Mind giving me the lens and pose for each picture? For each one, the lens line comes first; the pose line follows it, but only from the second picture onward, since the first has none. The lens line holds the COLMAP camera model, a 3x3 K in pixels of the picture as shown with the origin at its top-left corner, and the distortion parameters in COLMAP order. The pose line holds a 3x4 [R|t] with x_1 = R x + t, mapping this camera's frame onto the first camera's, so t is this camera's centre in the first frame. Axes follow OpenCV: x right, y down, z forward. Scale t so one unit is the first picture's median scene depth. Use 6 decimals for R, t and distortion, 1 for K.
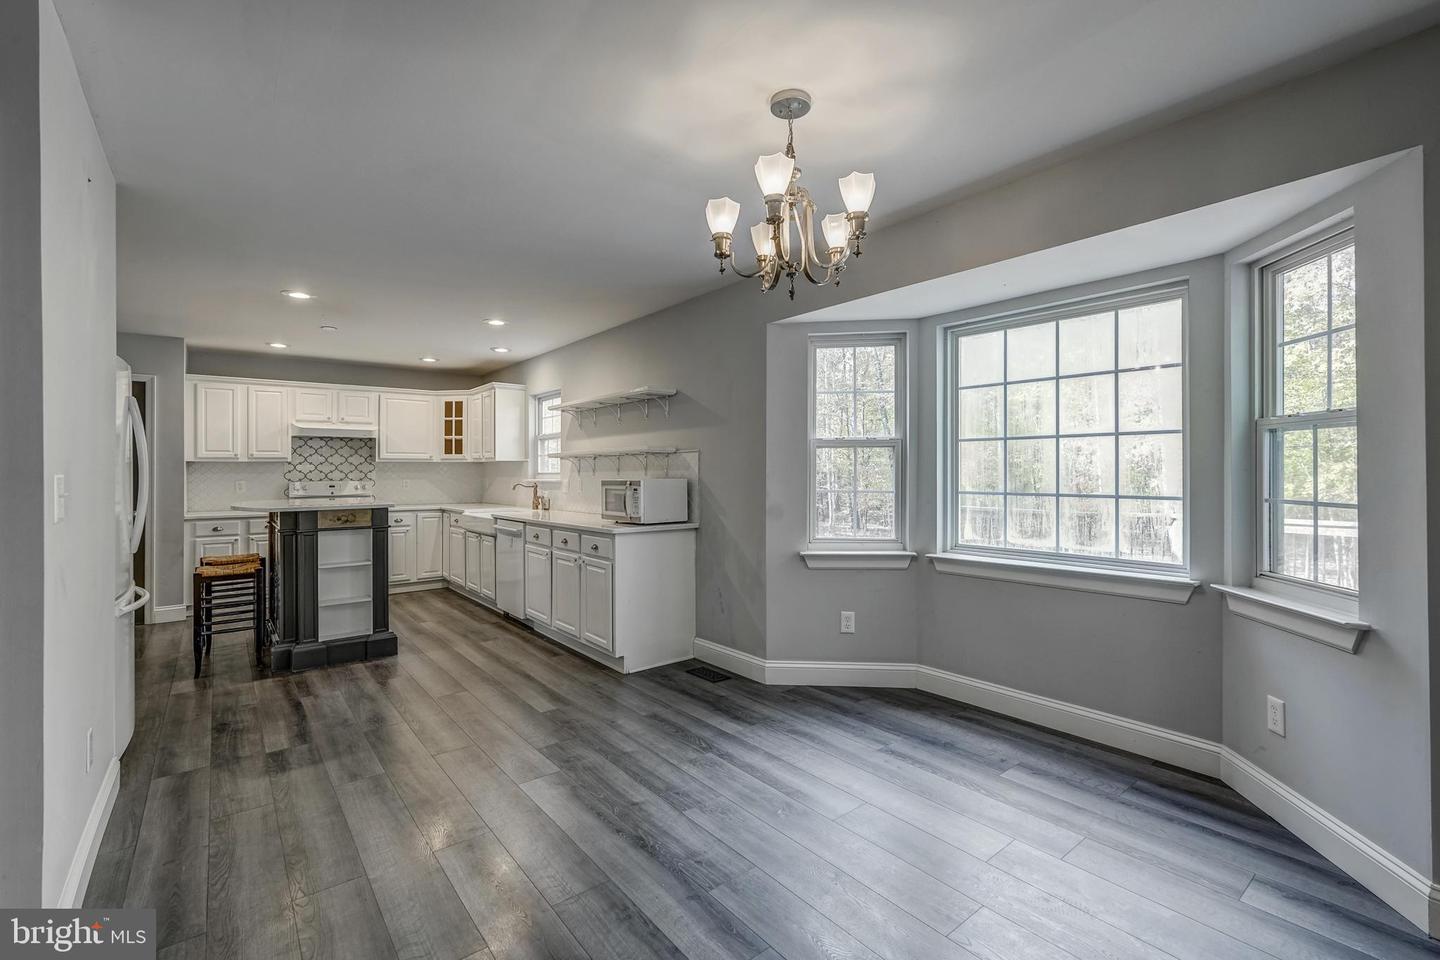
lens RADIAL K [[637.5, 0, 728.7], [0, 637.5, 466.2], [0, 0, 1]] dist [-0.016942, 0.008197]
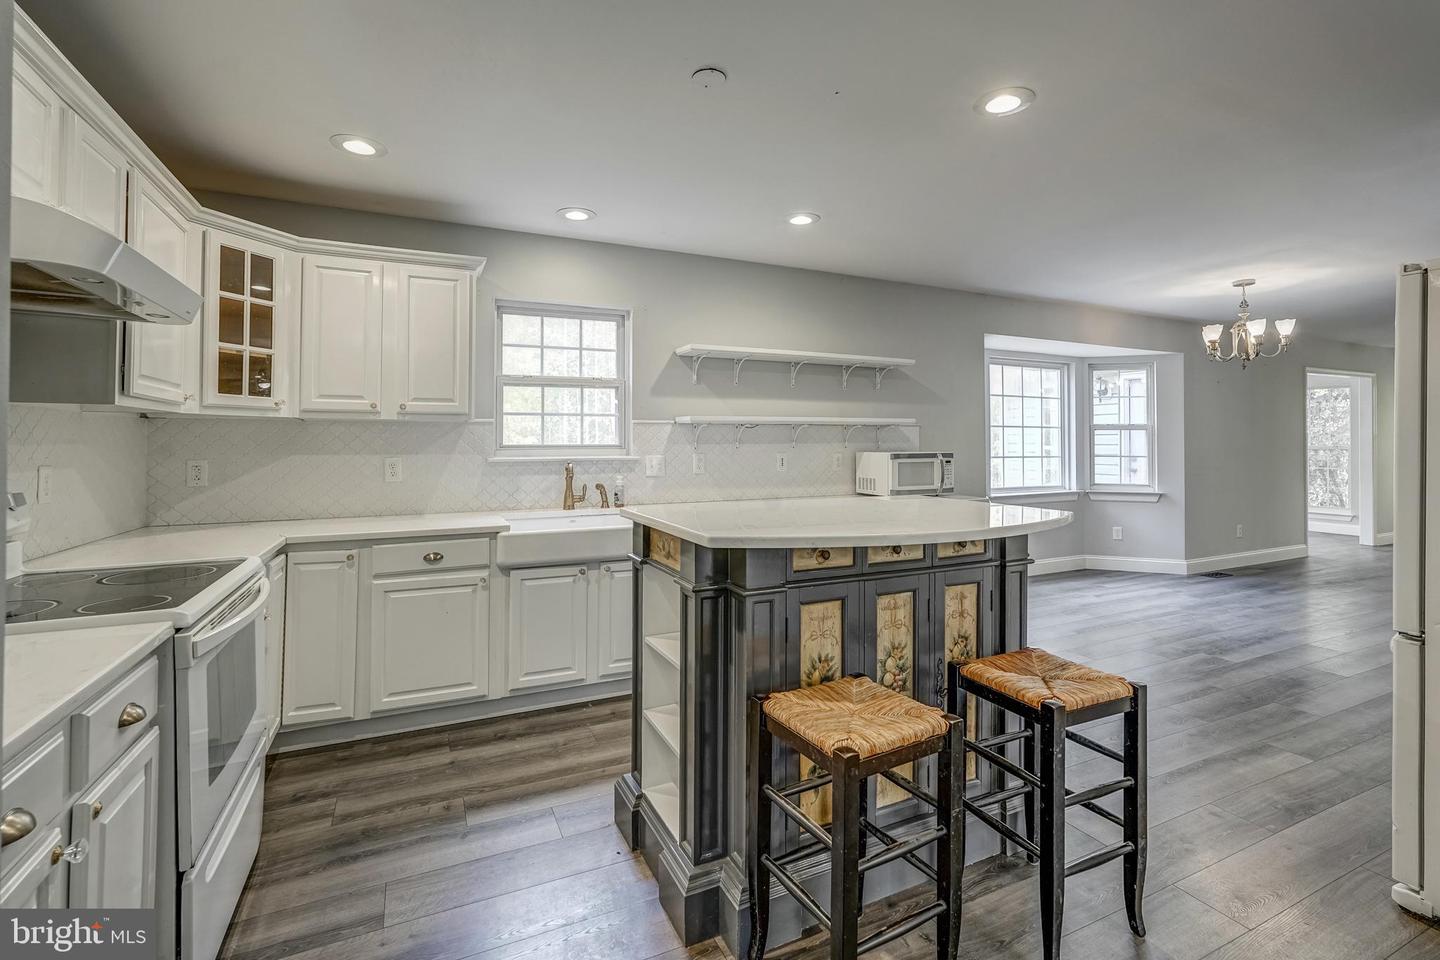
lens RADIAL K [[637.5, 0, 730.5], [0, 637.5, 436.3], [0, 0, 1]] dist [-0.016942, 0.008197]
pose [[0.240844, 0.013660, 0.970468, -1.267693], [-0.010488, 0.999879, -0.011471, 0.010971], [-0.970507, -0.007416, 0.240959, 1.118713]]
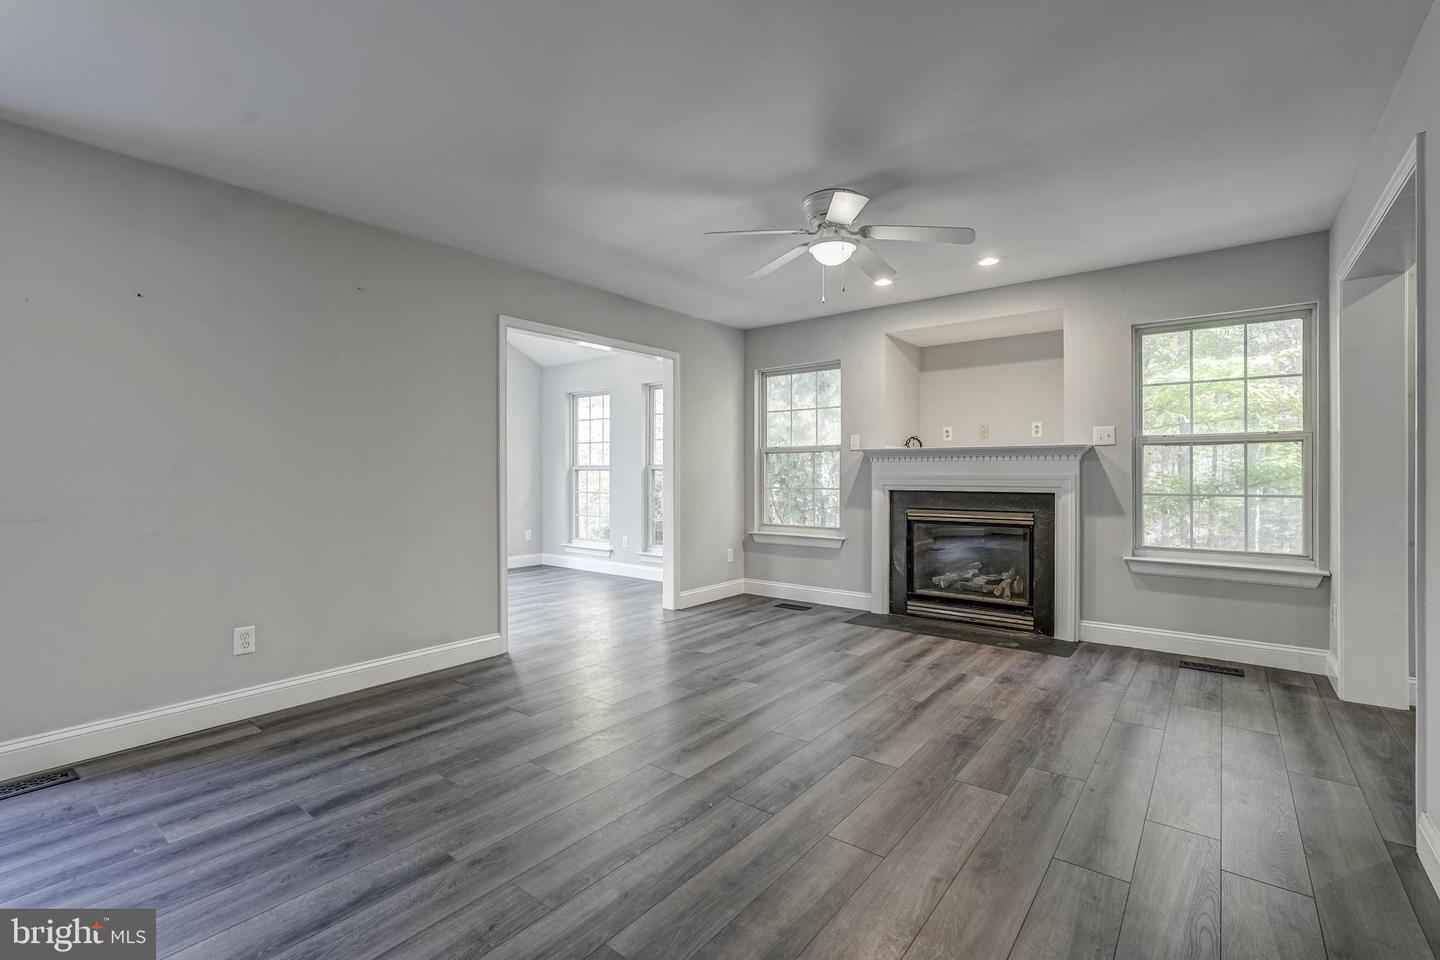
lens RADIAL K [[637.5, 0, 725.8], [0, 637.5, 473.6], [0, 0, 1]] dist [-0.016942, 0.008197]
pose [[-0.219996, 0.005447, 0.975486, -0.215562], [-0.005754, 0.999960, -0.006881, 0.031043], [-0.975484, -0.007127, -0.219955, -0.130102]]
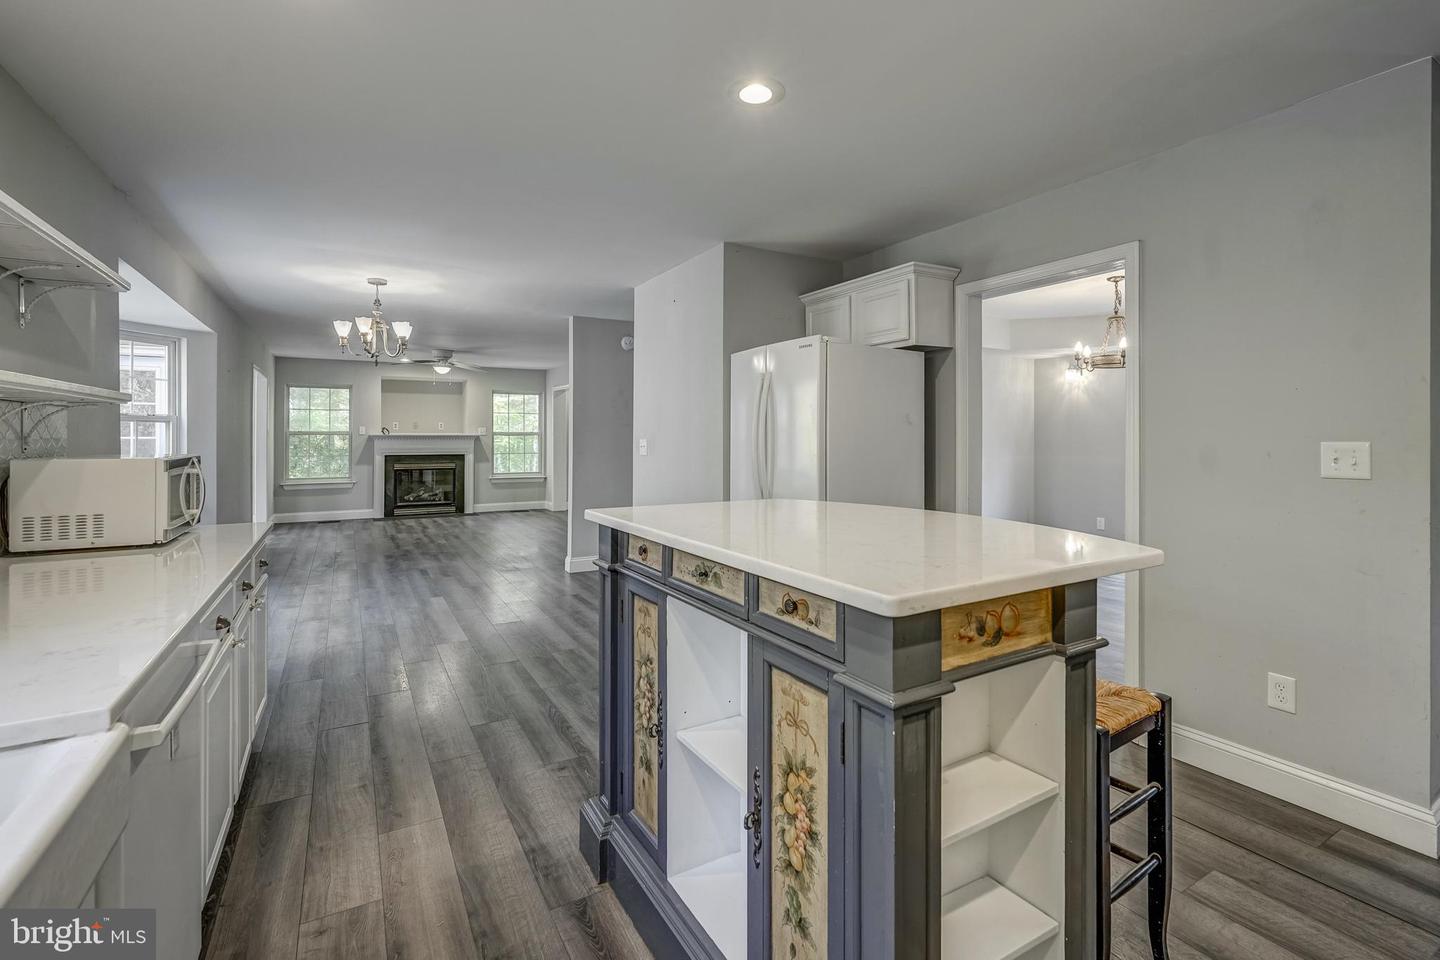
lens RADIAL K [[637.5, 0, 712.1], [0, 637.5, 433.6], [0, 0, 1]] dist [-0.016942, 0.008197]
pose [[-0.986595, 0.007995, 0.162993, -0.731742], [0.005415, 0.999853, -0.016268, 0.016176], [-0.163099, -0.015167, -0.986493, 1.517655]]
